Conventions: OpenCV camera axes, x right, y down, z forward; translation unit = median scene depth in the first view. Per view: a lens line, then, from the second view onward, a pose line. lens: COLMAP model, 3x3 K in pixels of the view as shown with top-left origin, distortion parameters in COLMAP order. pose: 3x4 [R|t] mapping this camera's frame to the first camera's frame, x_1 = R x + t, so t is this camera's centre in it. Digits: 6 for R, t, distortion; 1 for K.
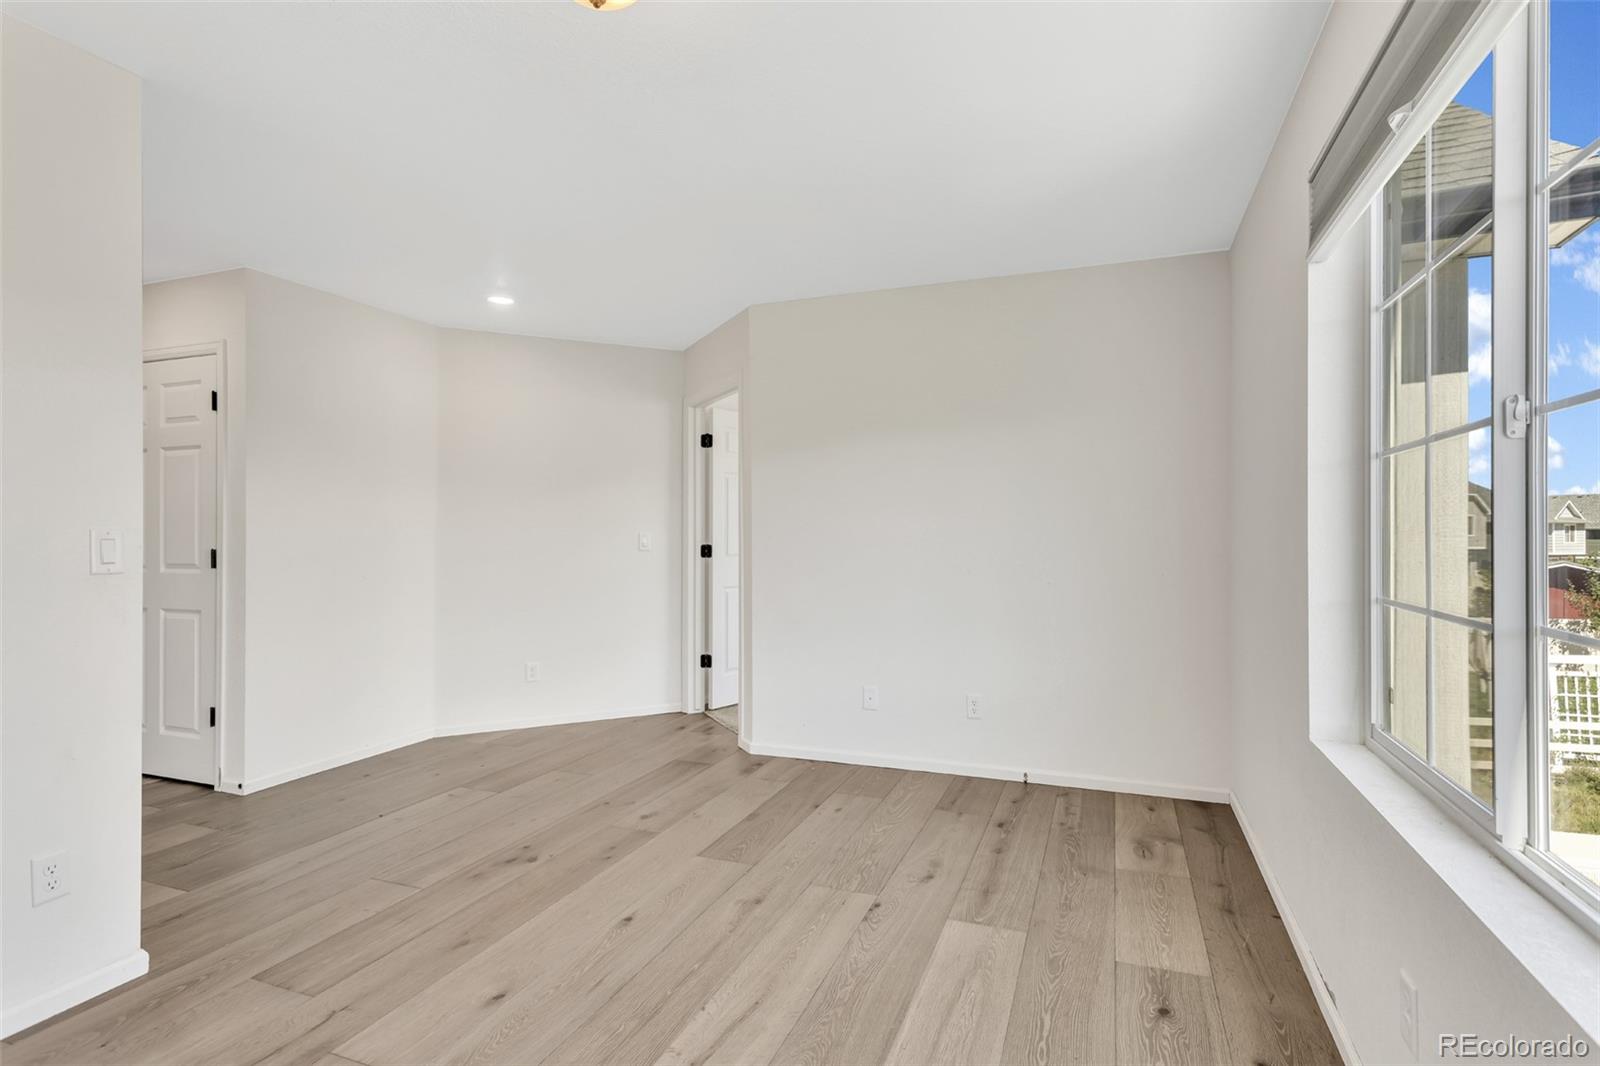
lens RADIAL K [[791.3, 0, 810.3], [0, 791.3, 532.4], [0, 0, 1]] dist [0.001482, 0.000716]
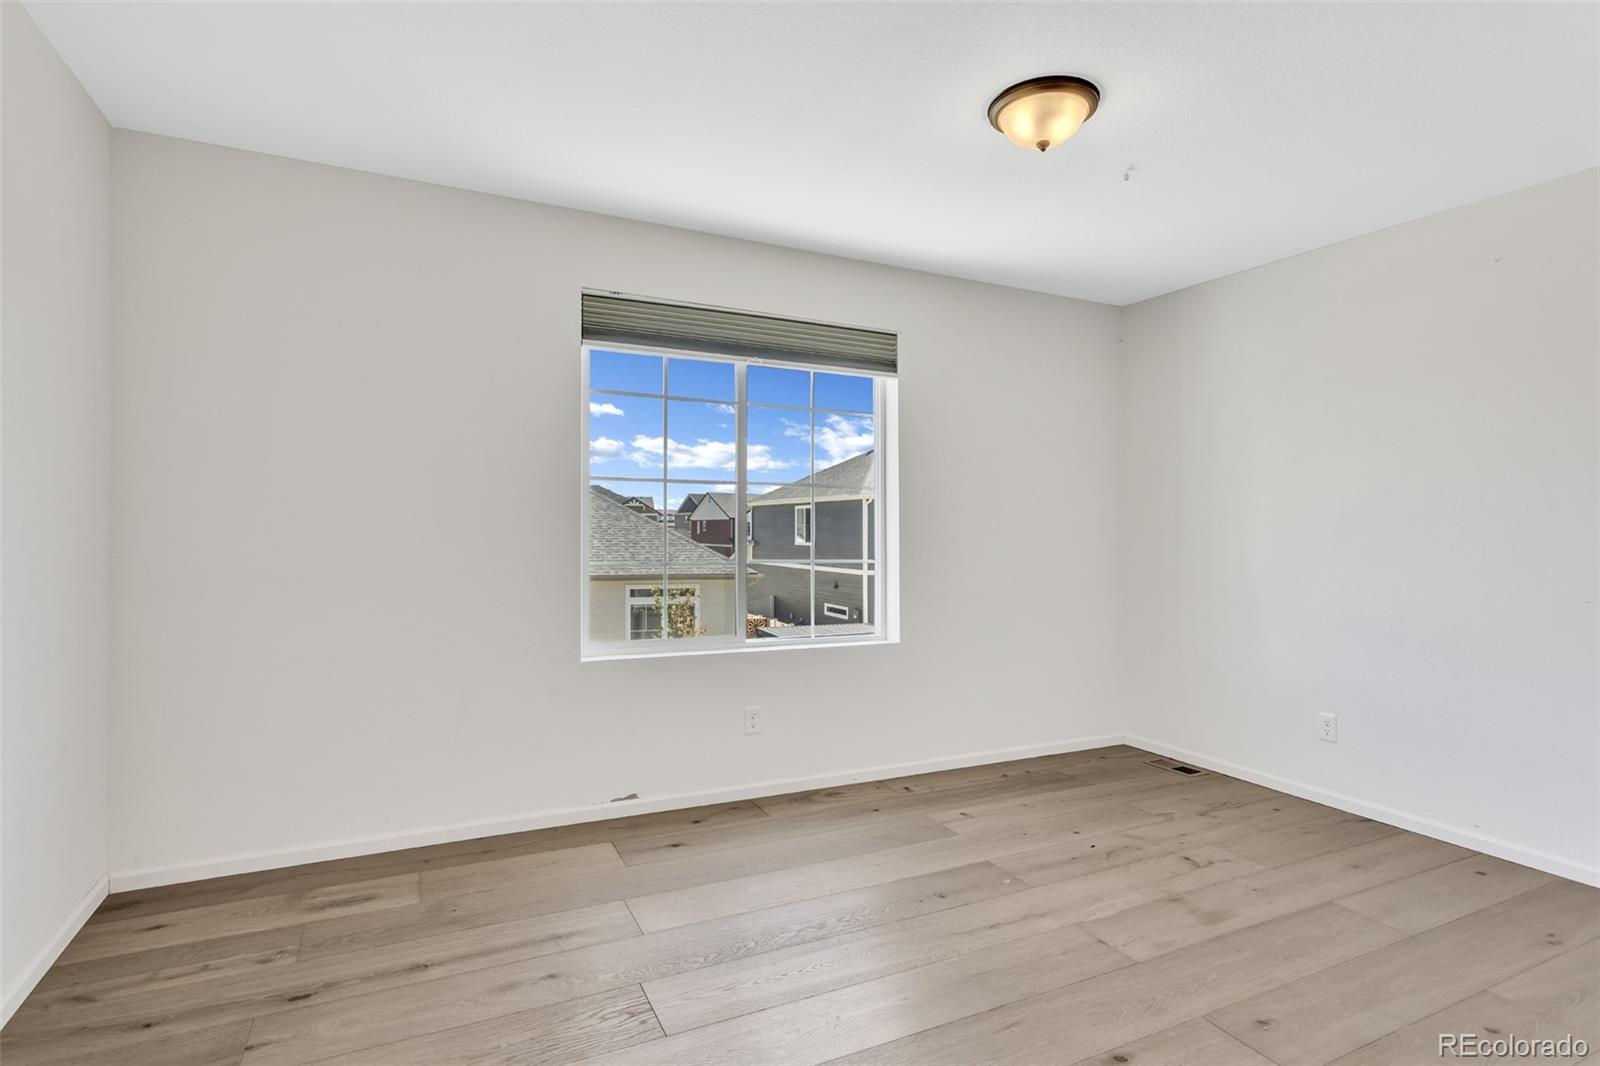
lens RADIAL K [[791.3, 0, 810.3], [0, 791.3, 532.4], [0, 0, 1]] dist [0.001482, 0.000716]
pose [[-0.740233, -0.006046, 0.672323, -0.509003], [-0.012228, 0.999915, -0.004472, 0.010595], [-0.672239, -0.011532, -0.740244, 1.322591]]
